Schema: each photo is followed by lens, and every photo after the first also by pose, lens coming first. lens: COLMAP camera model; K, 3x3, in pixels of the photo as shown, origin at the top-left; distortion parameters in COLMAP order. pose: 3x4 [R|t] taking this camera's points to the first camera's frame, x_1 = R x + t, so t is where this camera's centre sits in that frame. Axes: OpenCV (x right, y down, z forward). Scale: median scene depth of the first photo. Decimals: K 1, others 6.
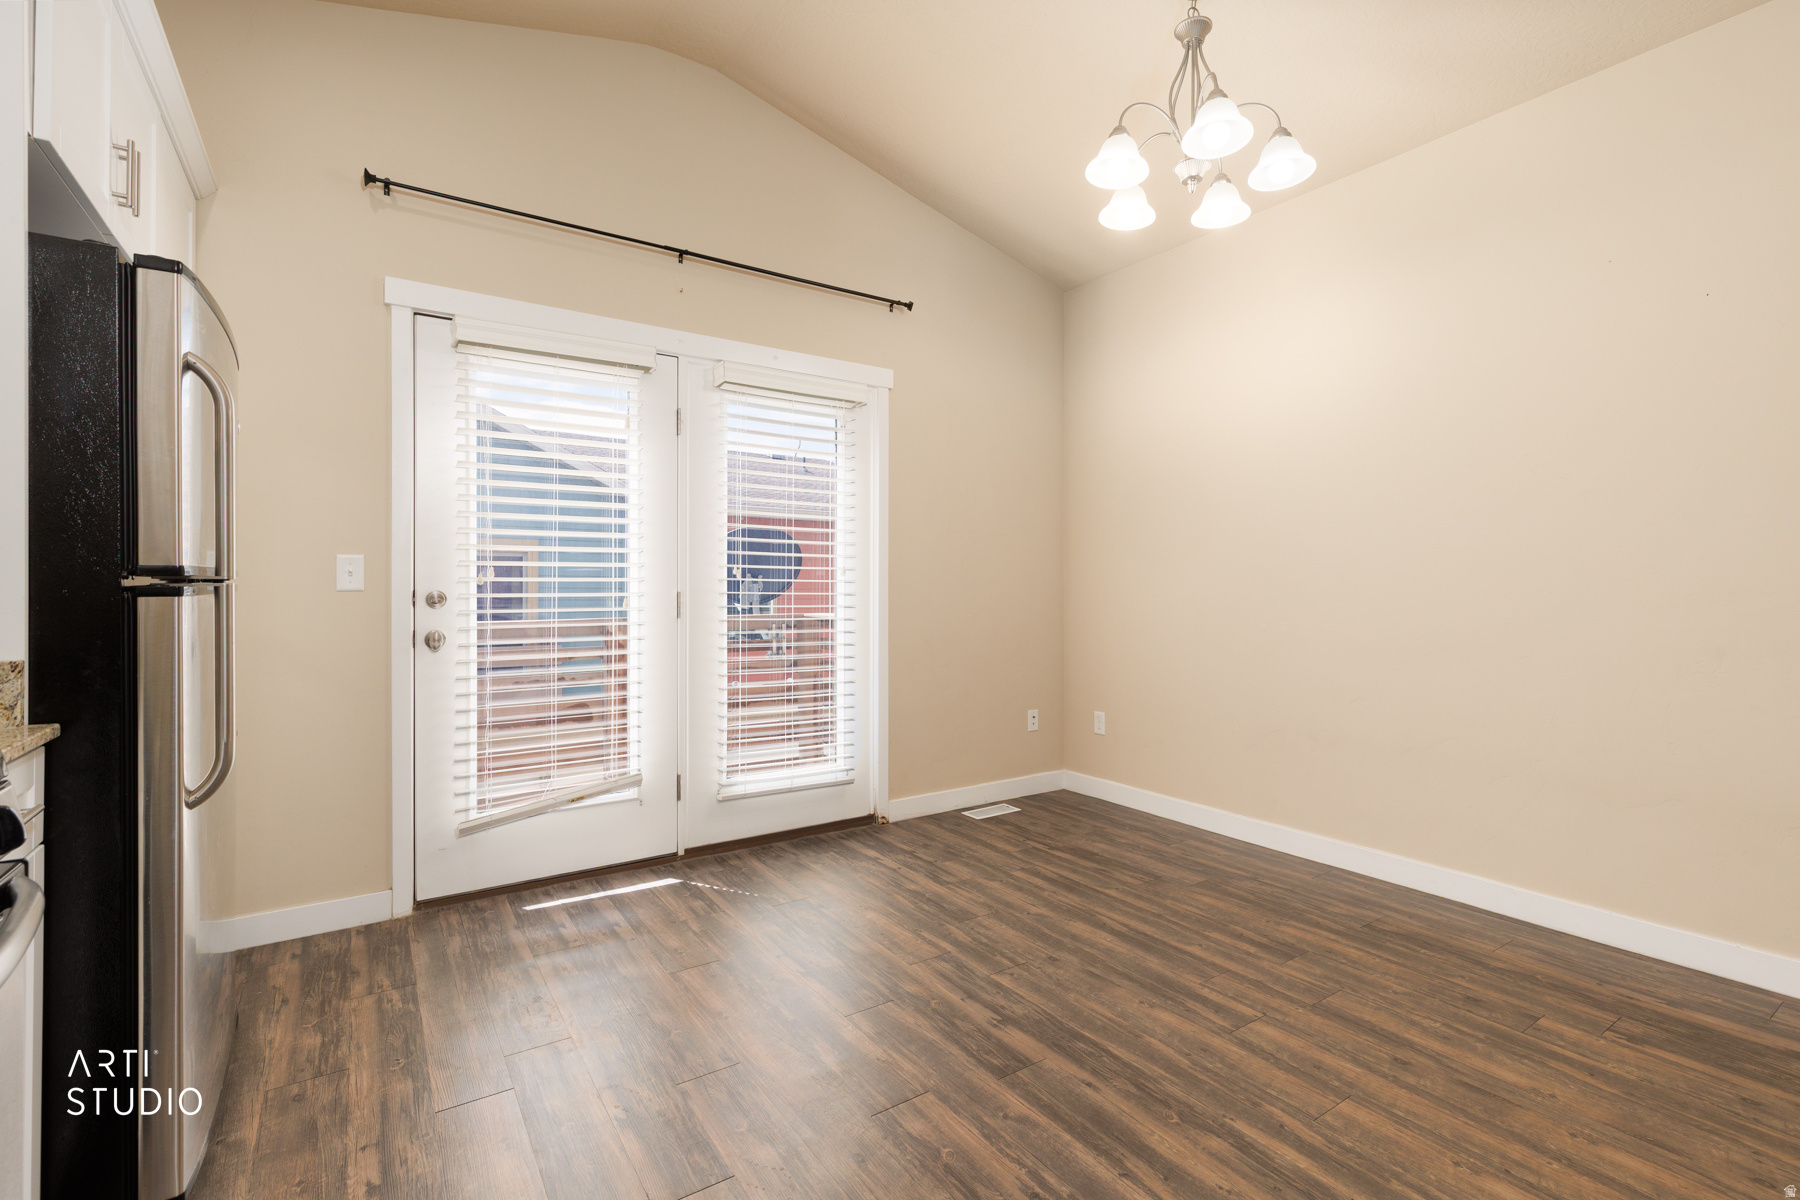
lens RADIAL K [[822.4, 0, 902.7], [0, 822.4, 591.1], [0, 0, 1]] dist [0.015552, -0.000151]
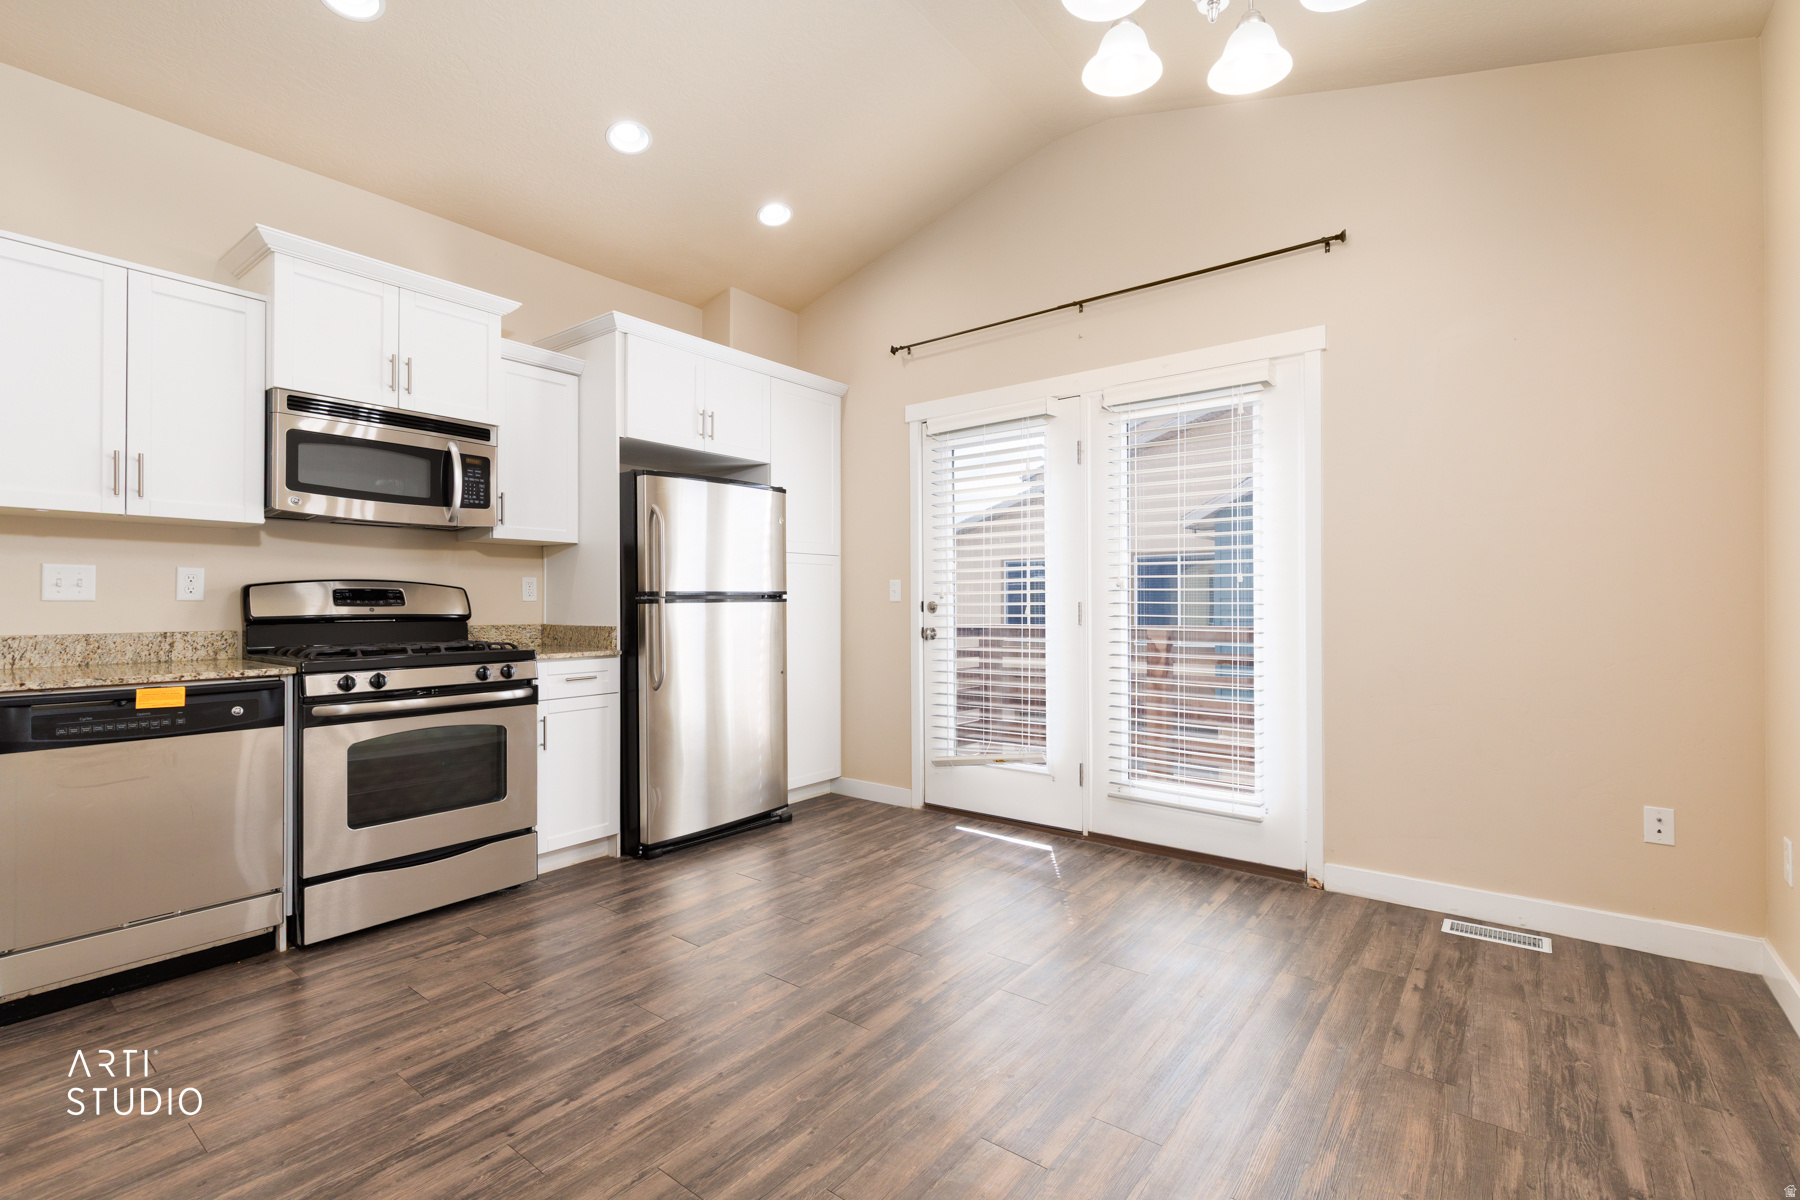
lens RADIAL K [[810.4, 0, 905.8], [0, 810.4, 605.1], [0, 0, 1]] dist [-0.000567, -0.000267]
pose [[0.297963, 0.001220, -0.954577, 0.699248], [-0.002337, 0.999997, 0.000548, 0.004894], [0.954575, 0.002067, 0.297965, 0.425025]]
